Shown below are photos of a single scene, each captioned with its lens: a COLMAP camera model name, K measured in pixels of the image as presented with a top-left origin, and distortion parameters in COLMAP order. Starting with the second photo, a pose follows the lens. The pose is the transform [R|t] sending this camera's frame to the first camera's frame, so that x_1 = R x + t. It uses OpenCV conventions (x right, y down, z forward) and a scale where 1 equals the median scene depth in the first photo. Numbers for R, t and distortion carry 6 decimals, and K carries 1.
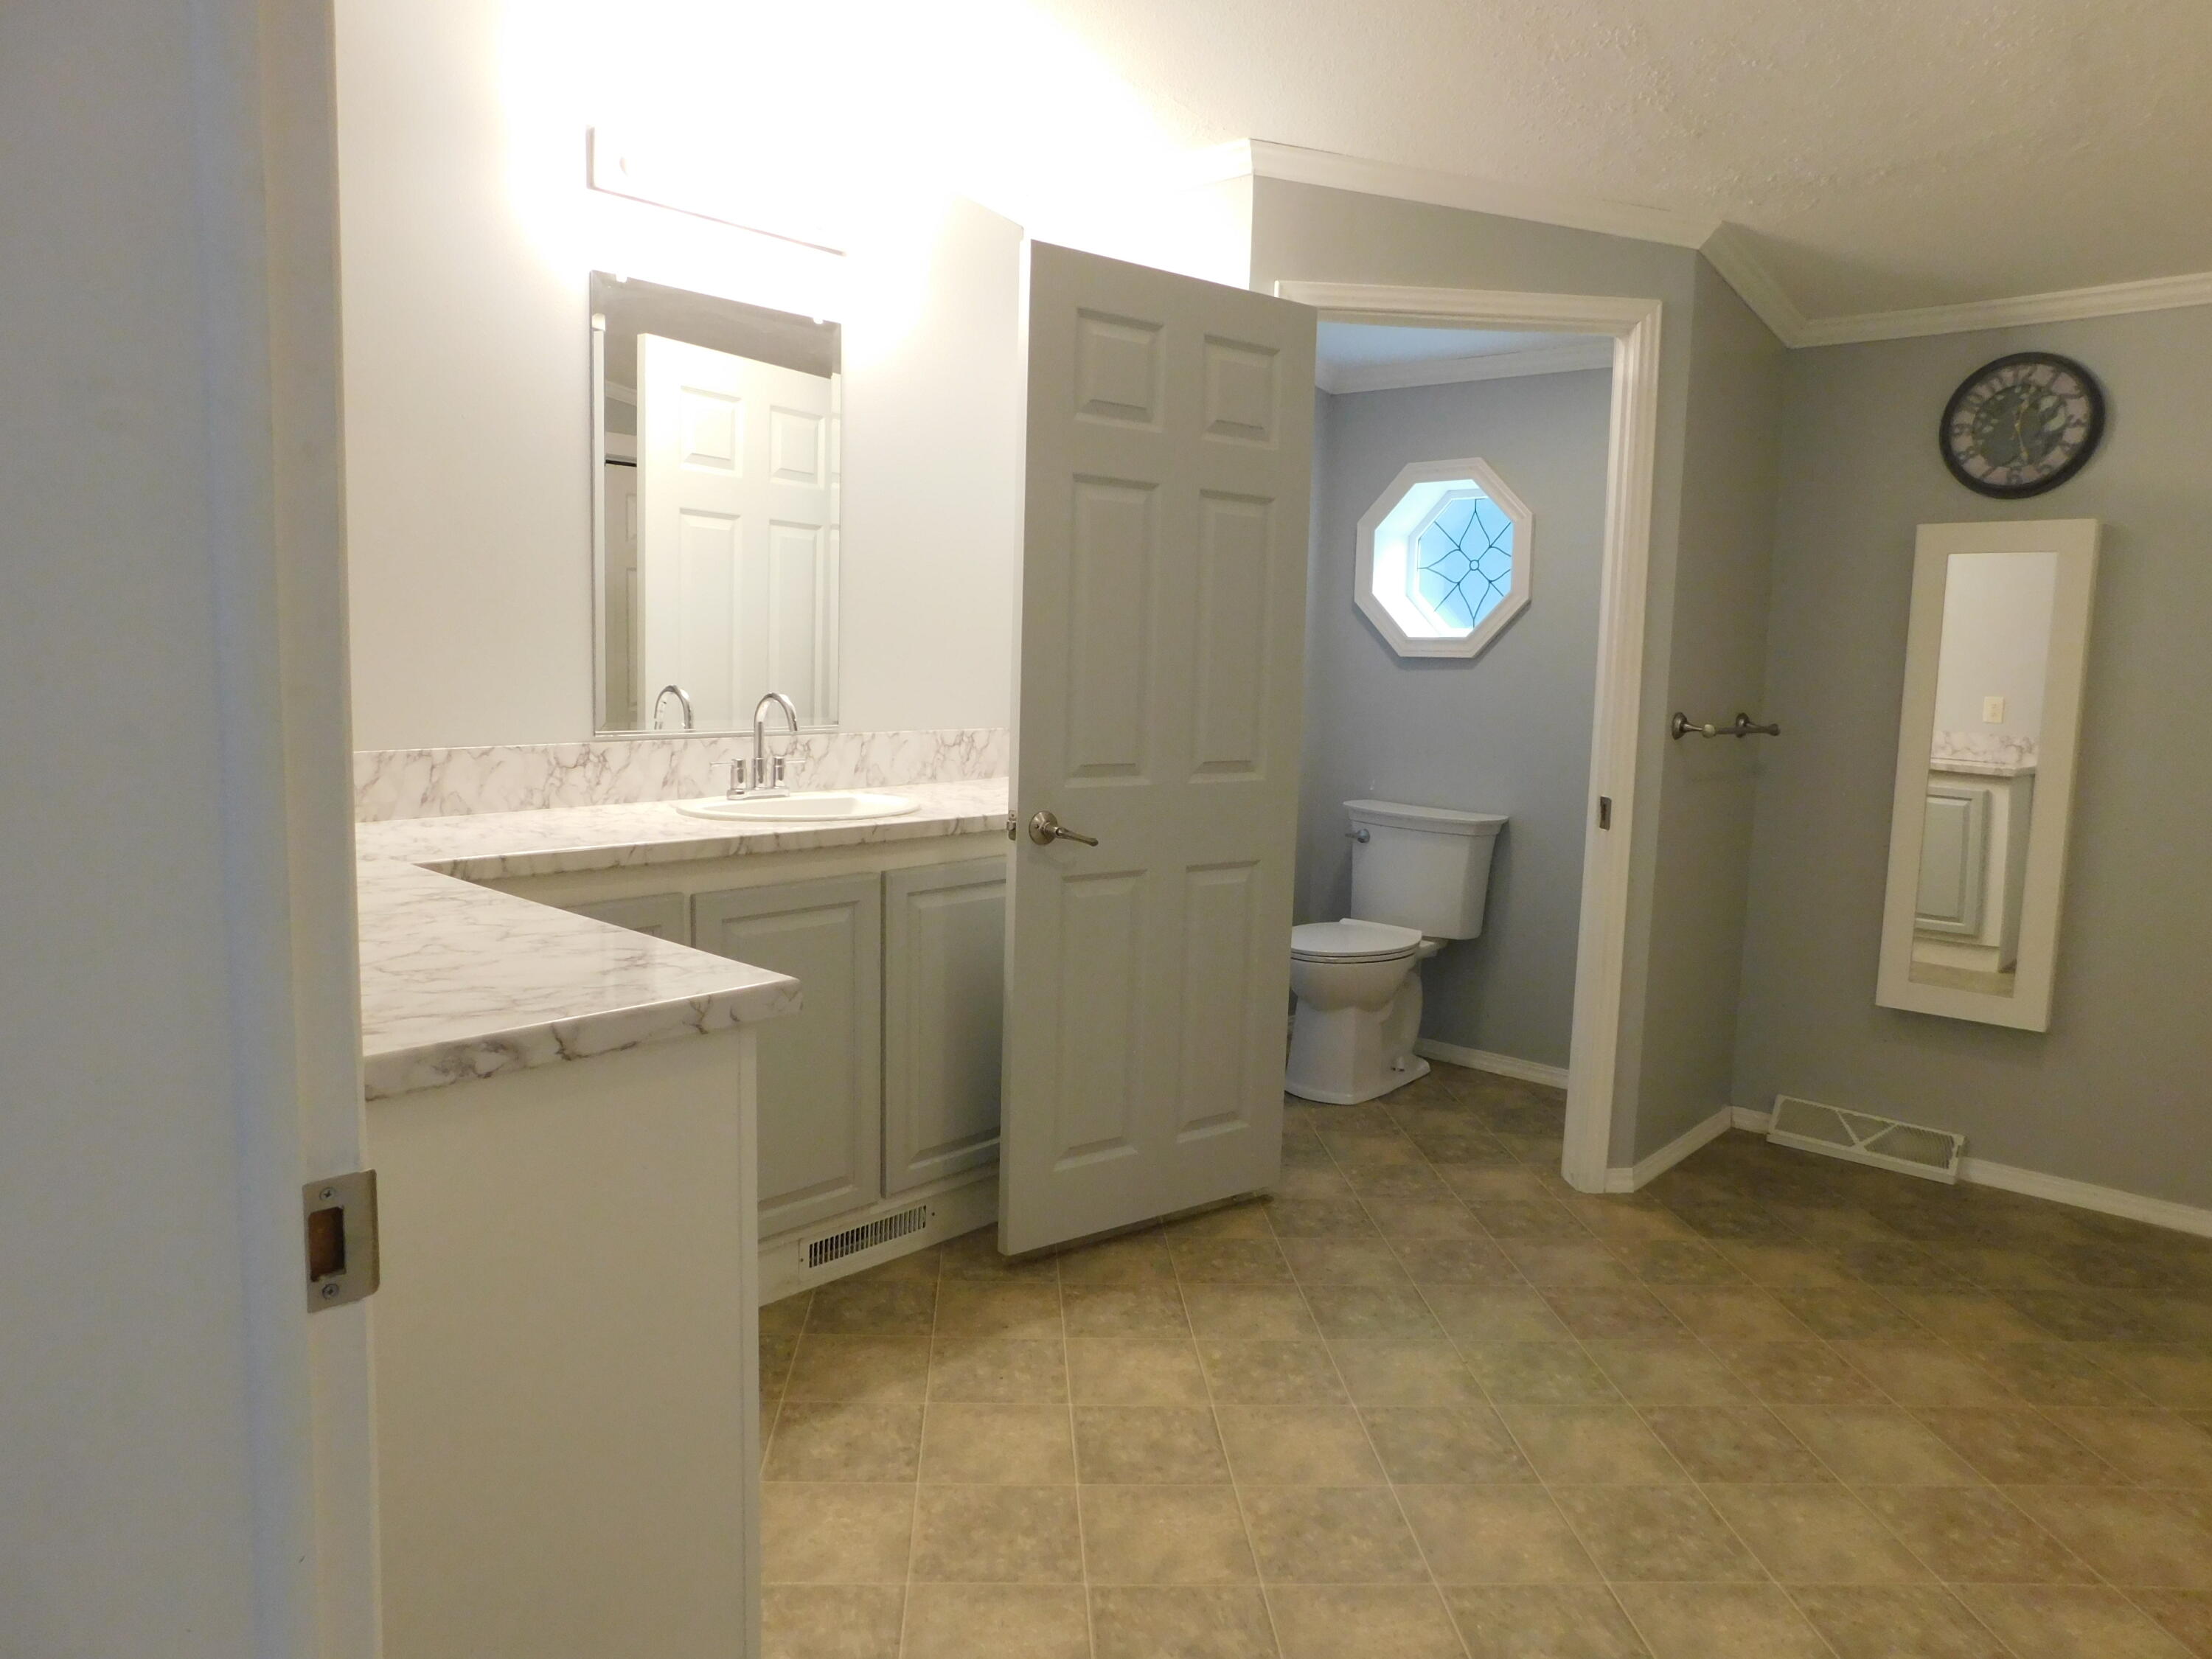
lens RADIAL K [[1449.4, 0, 1108.6], [0, 1449.4, 833.3], [0, 0, 1]] dist [-0.045056, 0.003450]
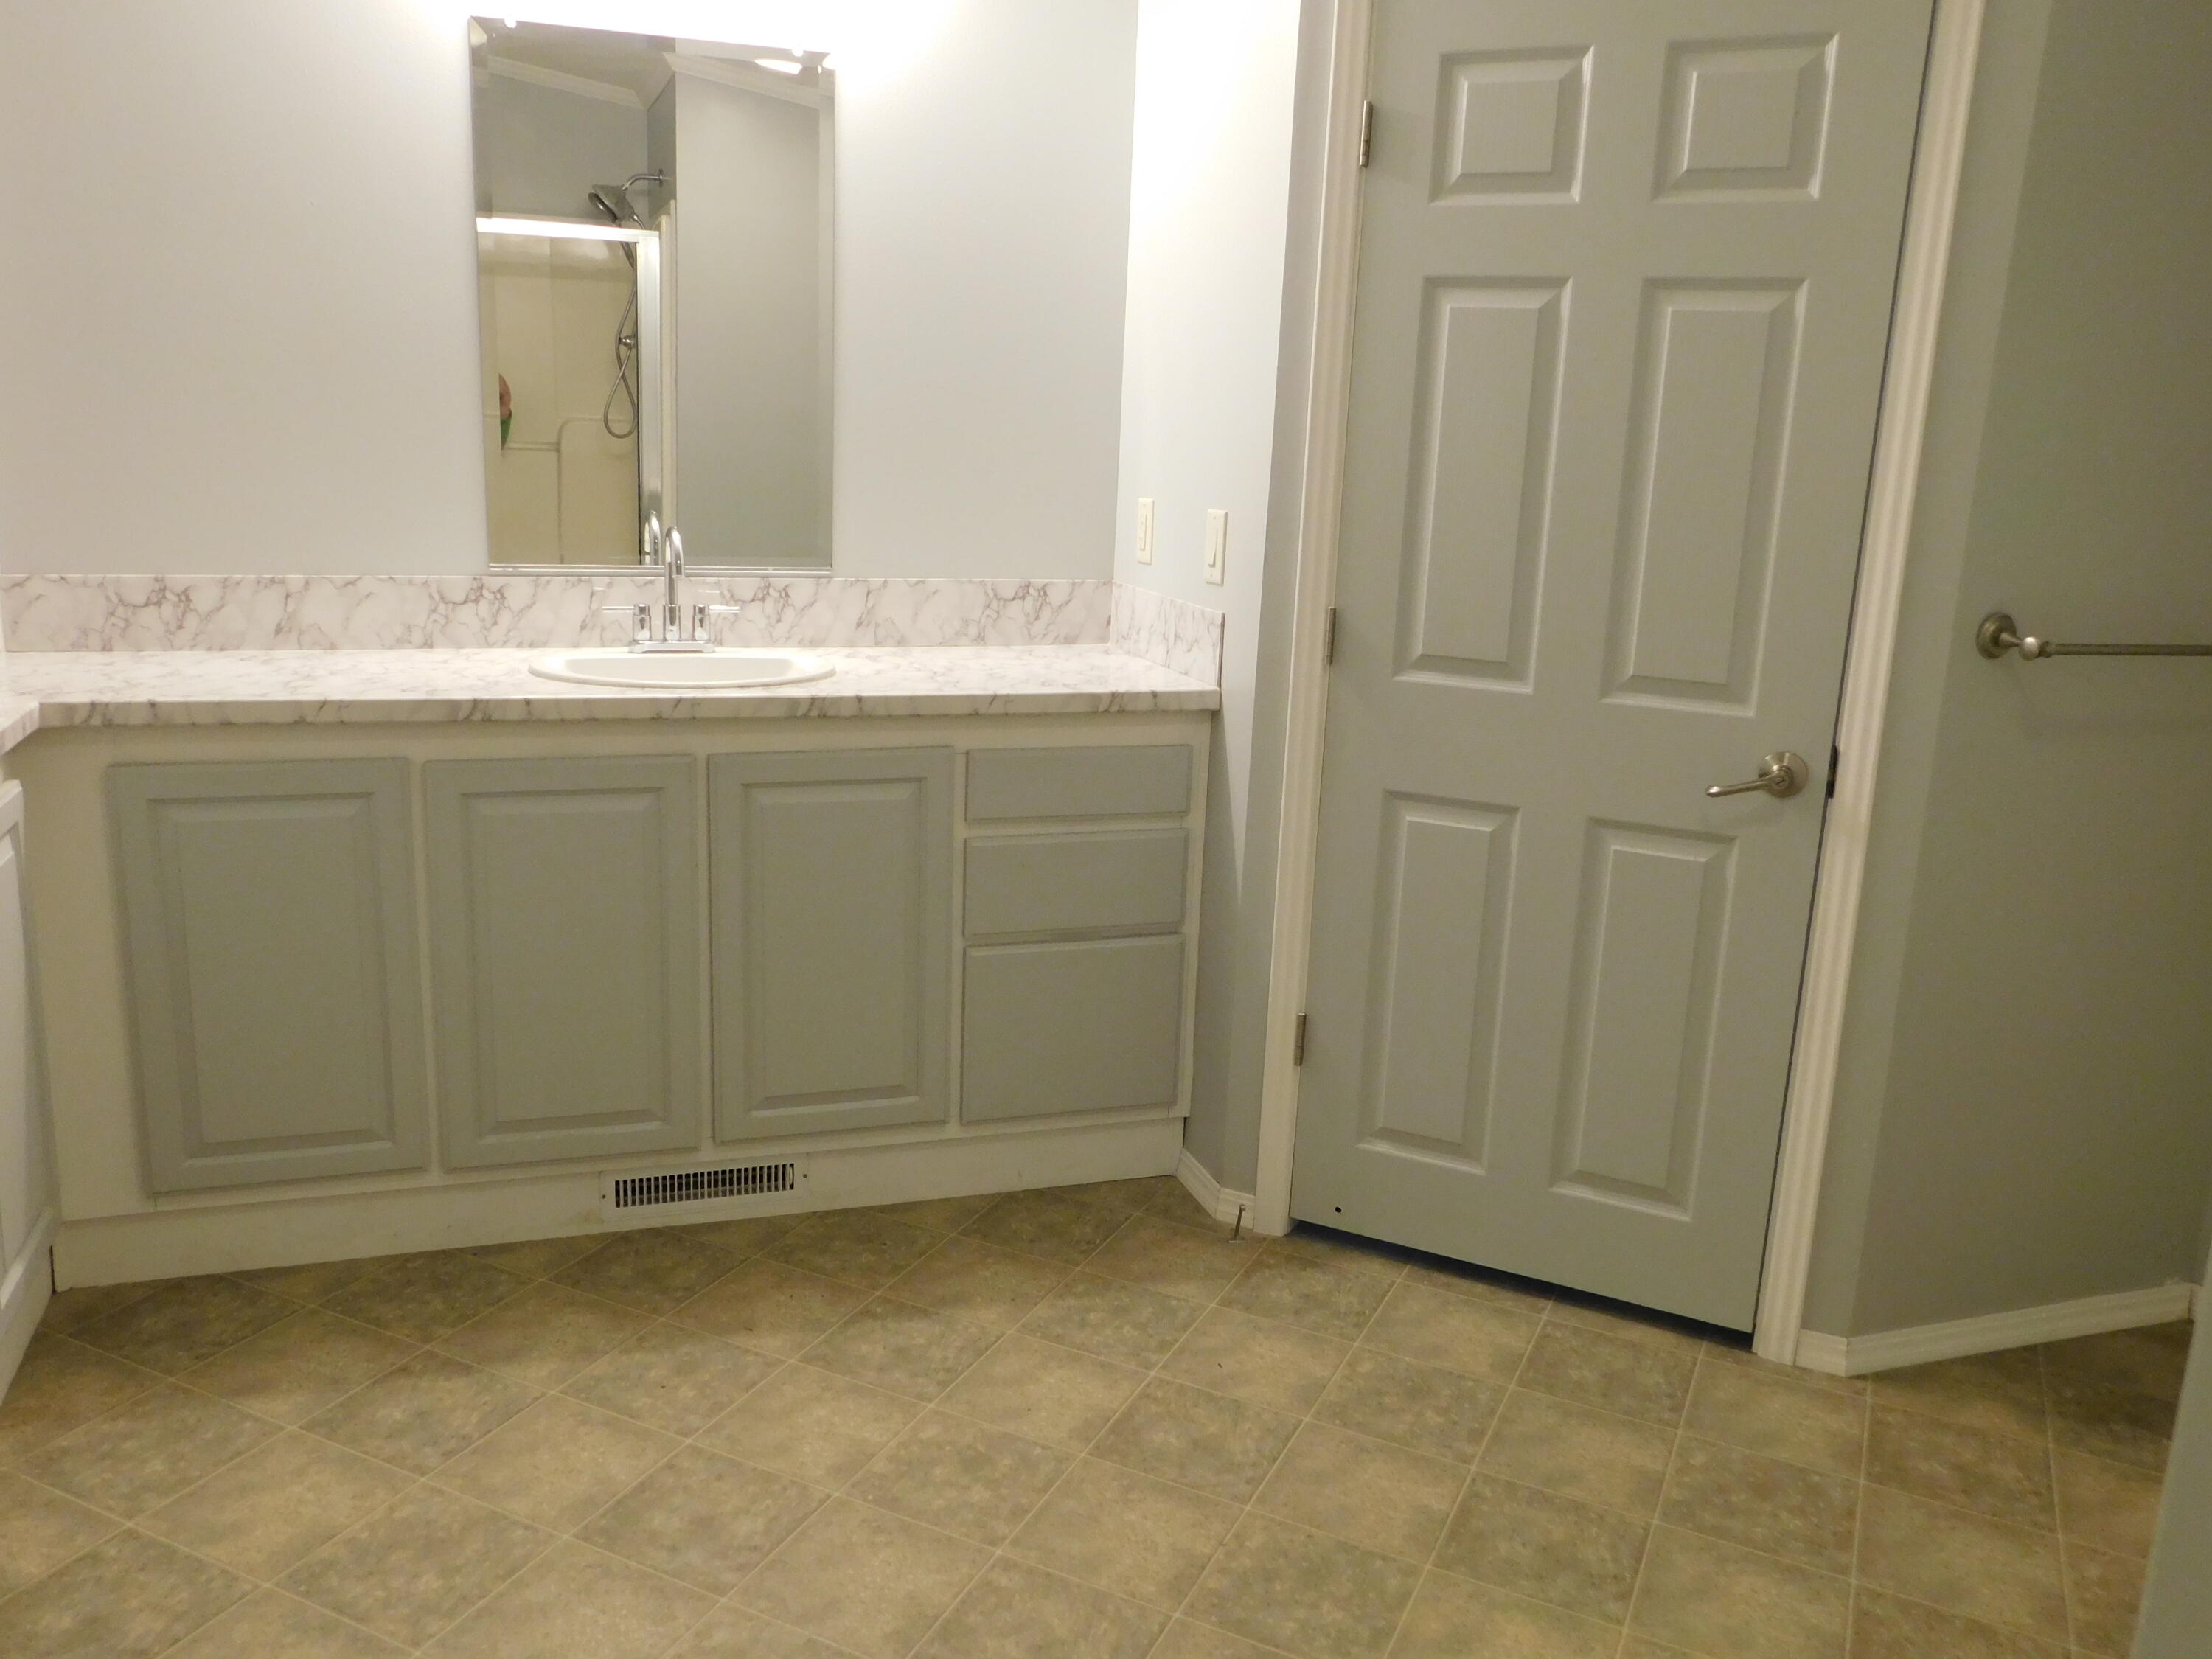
lens RADIAL K [[1791.6, 0, 1106.0], [0, 1791.6, 829.5], [0, 0, 1]] dist [-0.001619, 0.010120]
pose [[0.876026, 0.115832, -0.468148, 0.512825], [-0.076094, 0.991767, 0.102998, -0.052002], [0.476224, -0.054606, 0.877627, 0.214641]]
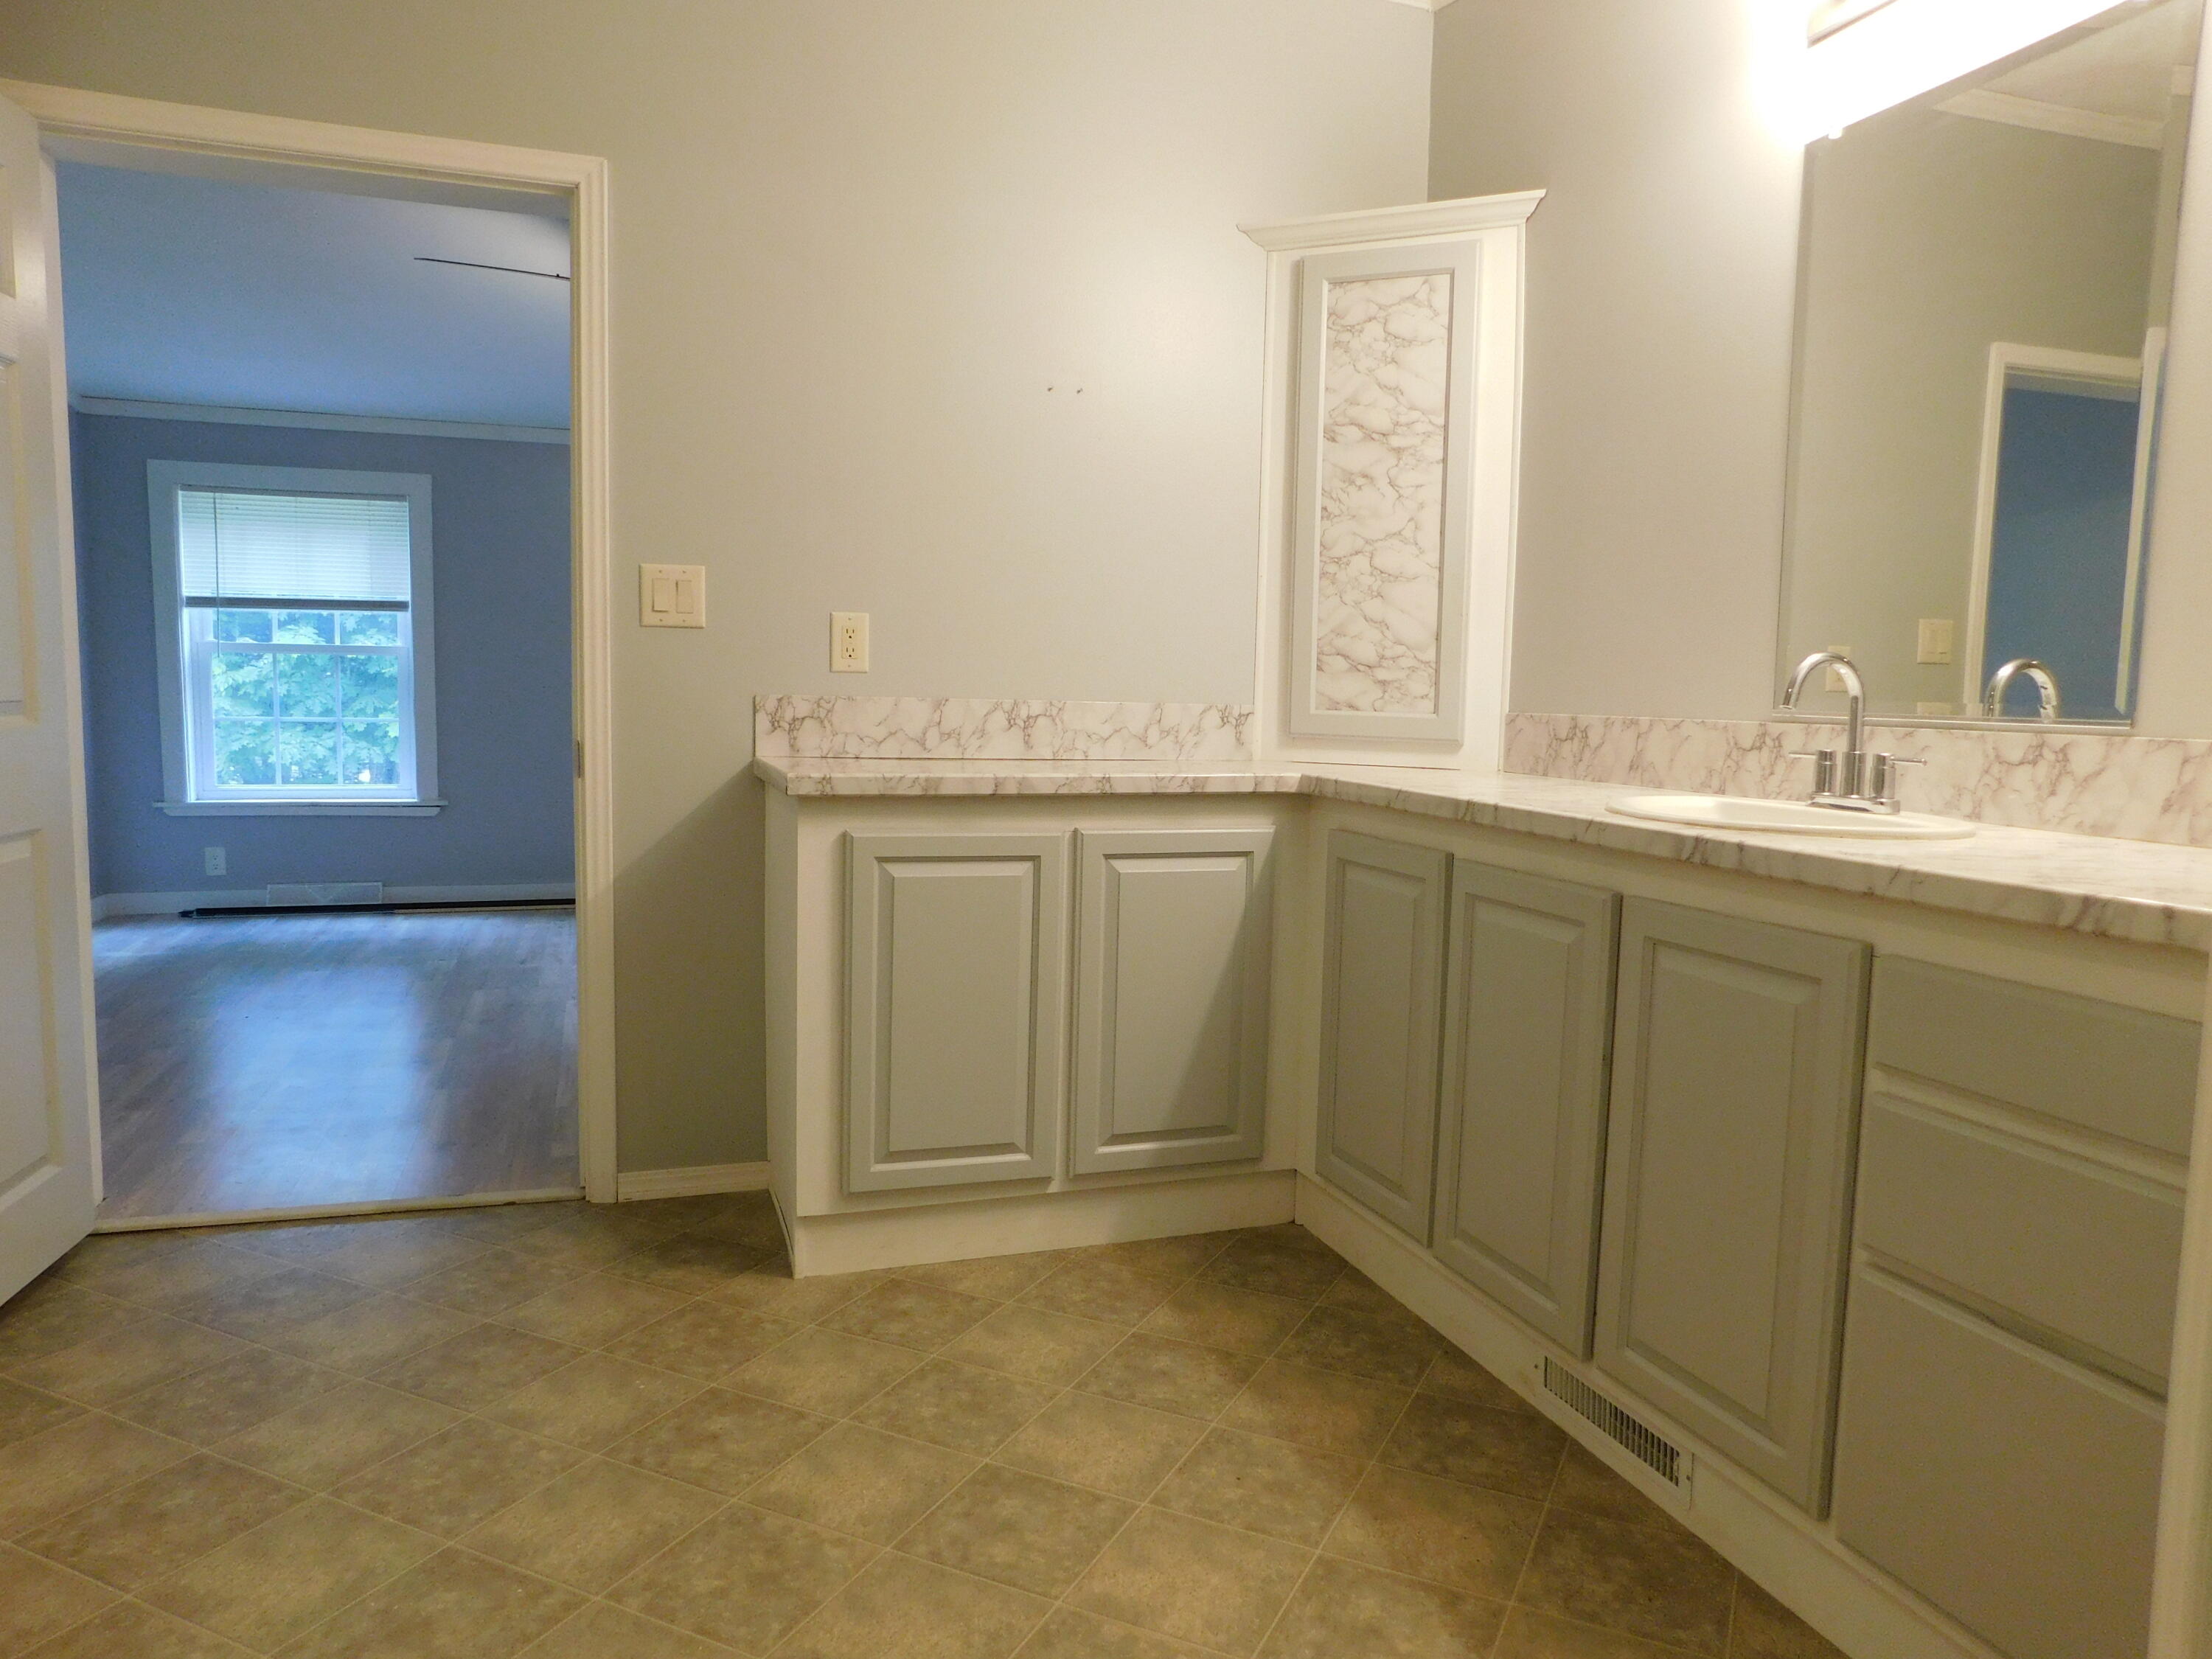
lens RADIAL K [[1467.4, 0, 1109.1], [0, 1467.4, 826.9], [0, 0, 1]] dist [-0.070651, 0.062040]
pose [[-0.481064, 0.048275, -0.875355, 0.562641], [-0.143573, 0.980664, 0.132985, -0.061438], [0.864849, 0.189651, -0.464832, 1.088569]]
